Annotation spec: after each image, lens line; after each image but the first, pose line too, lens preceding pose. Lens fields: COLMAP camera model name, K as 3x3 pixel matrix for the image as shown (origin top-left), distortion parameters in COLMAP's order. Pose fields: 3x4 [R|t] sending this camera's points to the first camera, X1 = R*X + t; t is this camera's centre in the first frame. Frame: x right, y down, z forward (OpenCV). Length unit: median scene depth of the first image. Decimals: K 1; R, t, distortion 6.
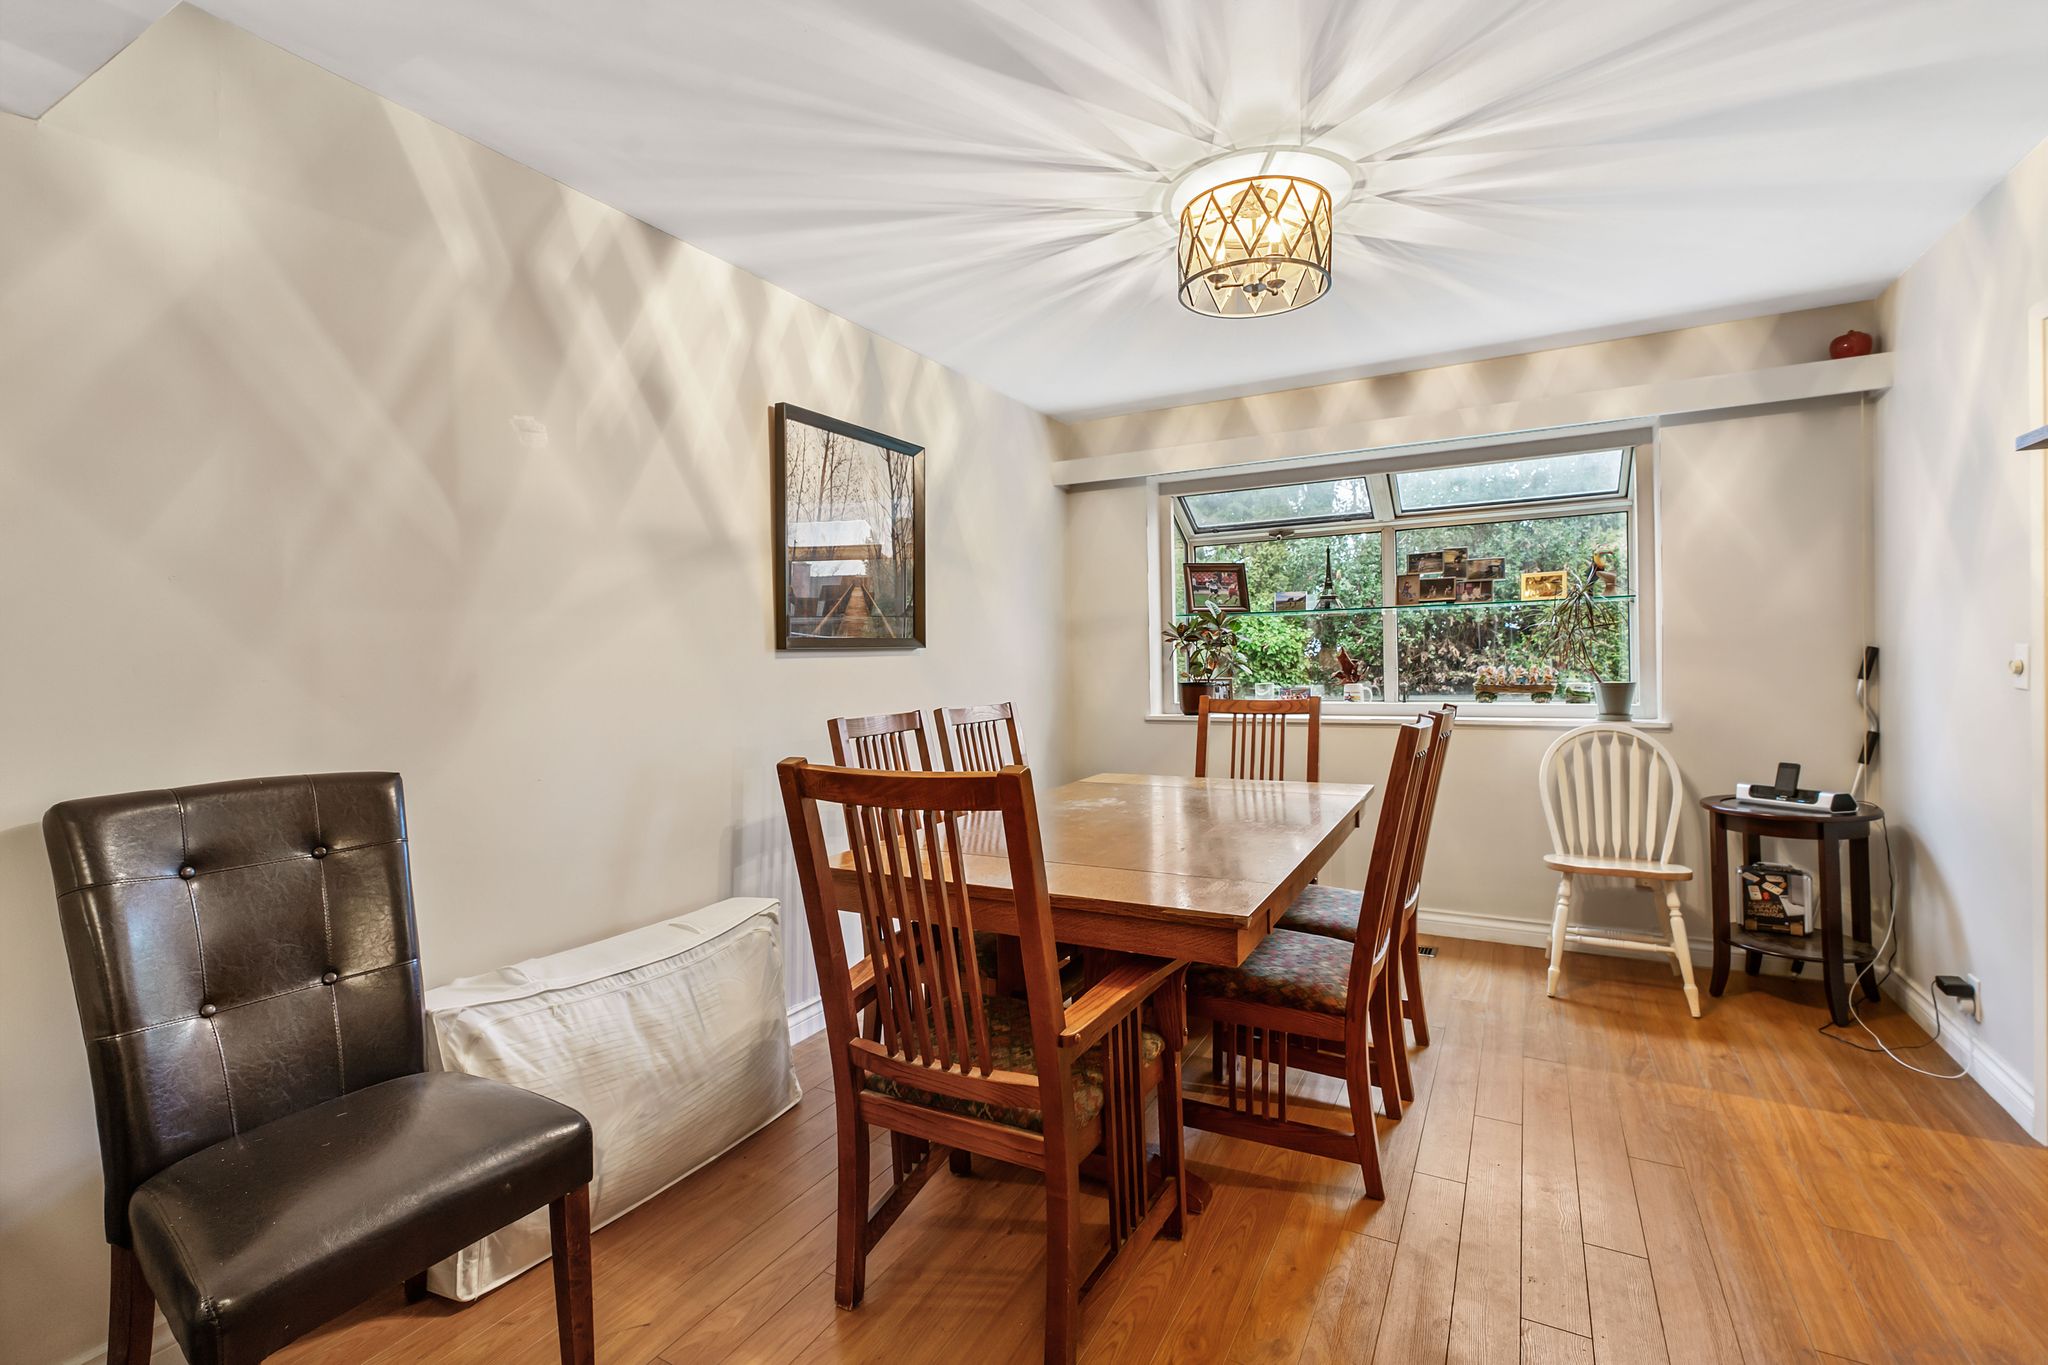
lens RADIAL K [[918.0, 0, 1012.1], [0, 918.0, 660.9], [0, 0, 1]] dist [-0.005902, 0.002532]
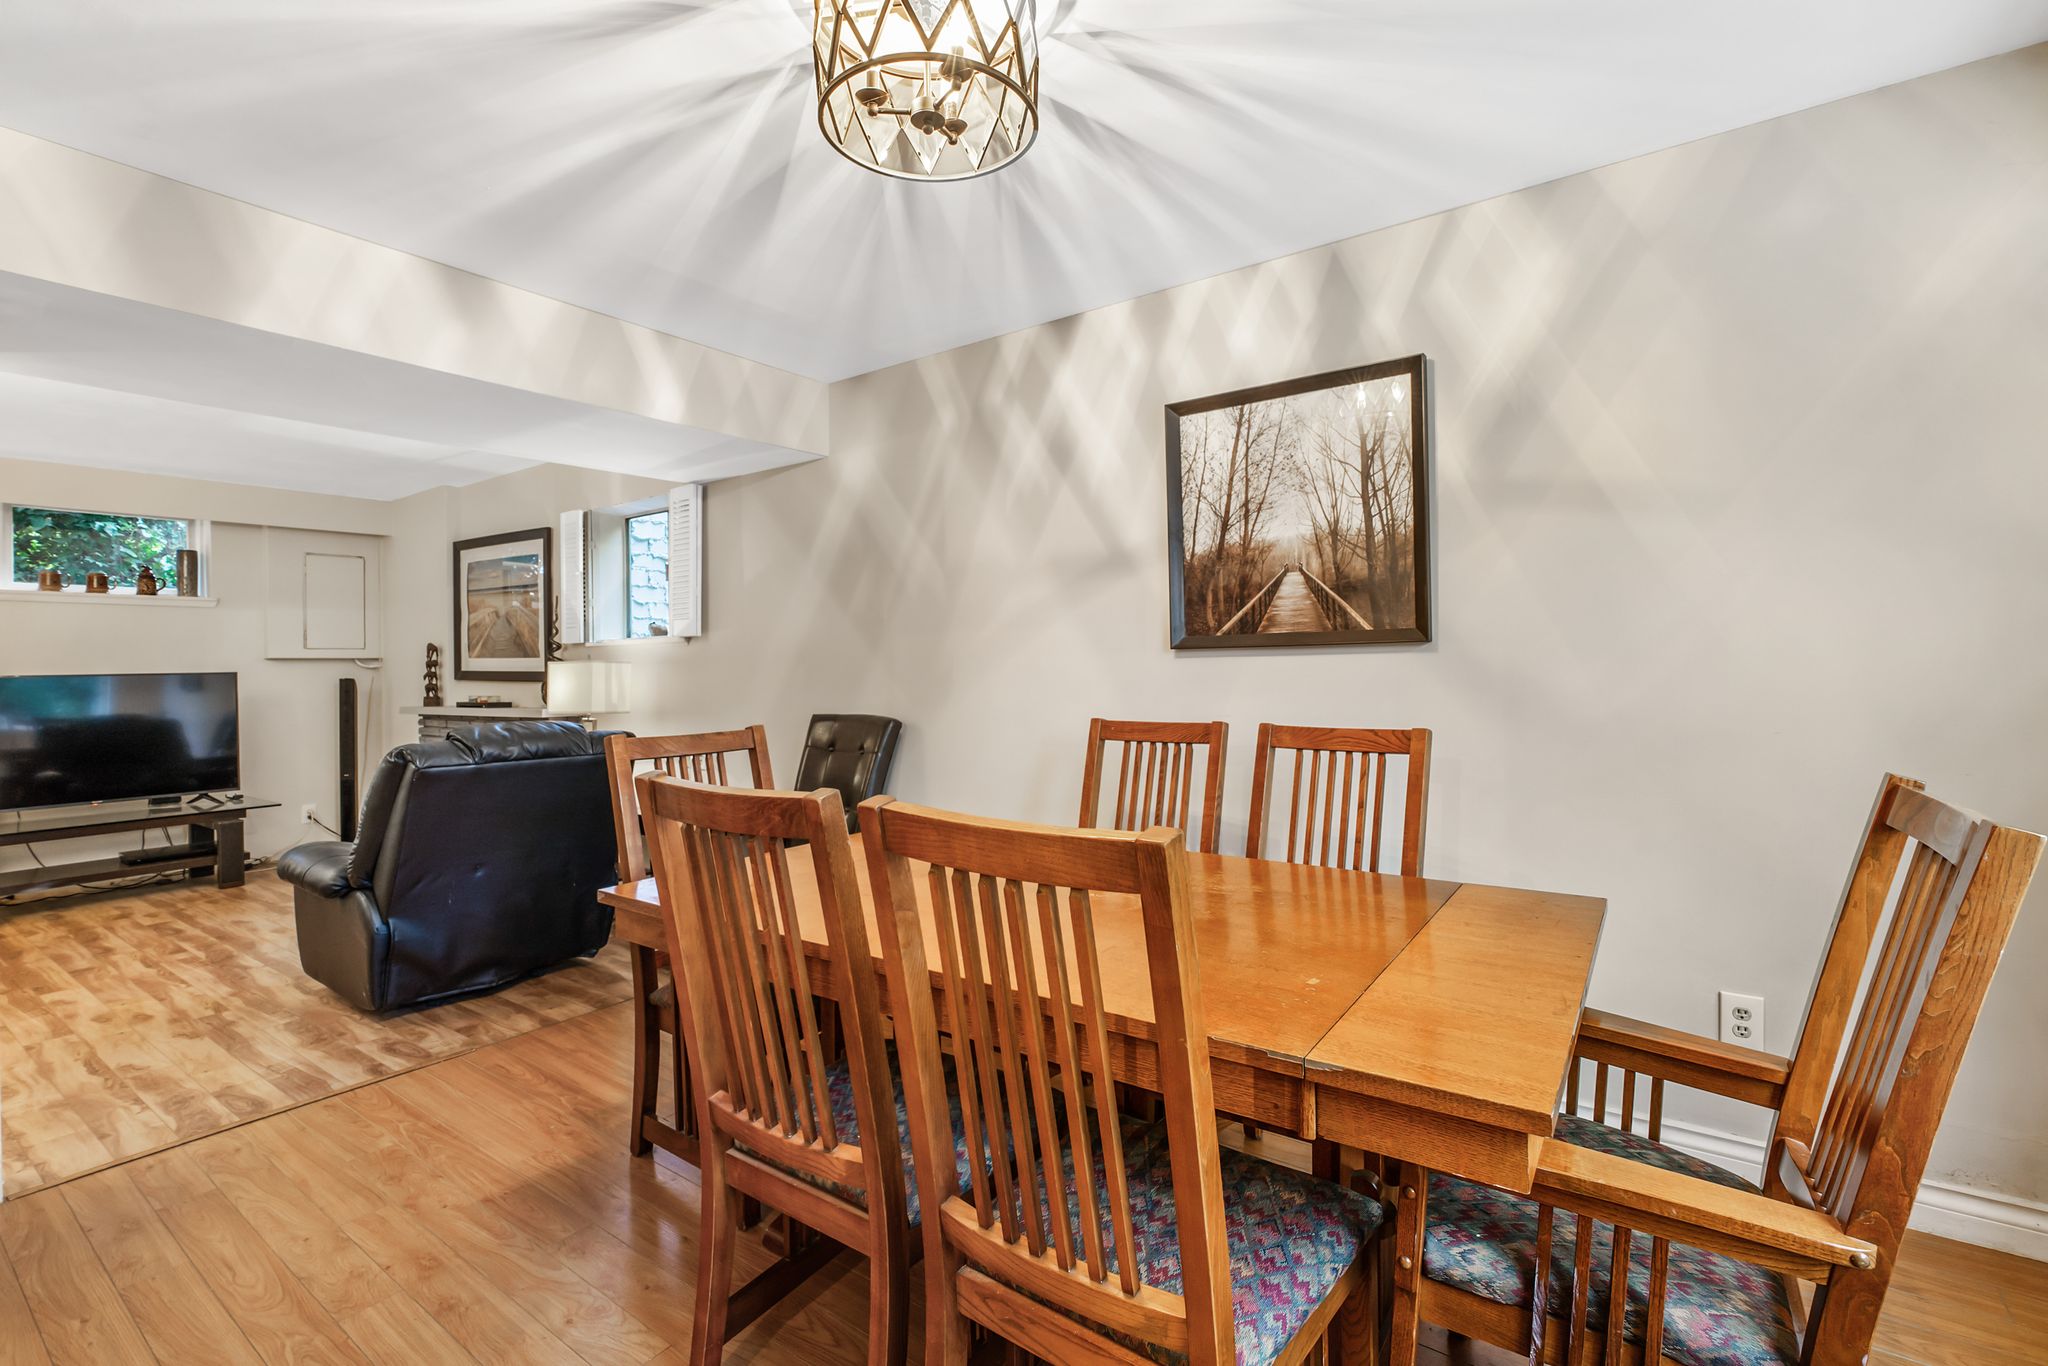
lens RADIAL K [[918.0, 0, 1018.3], [0, 918.0, 662.2], [0, 0, 1]] dist [-0.005902, 0.002532]
pose [[-0.116001, 0.015175, -0.993133, 0.552446], [0.011078, 0.999841, 0.013984, -0.010091], [0.993187, -0.009380, -0.116150, 0.675184]]
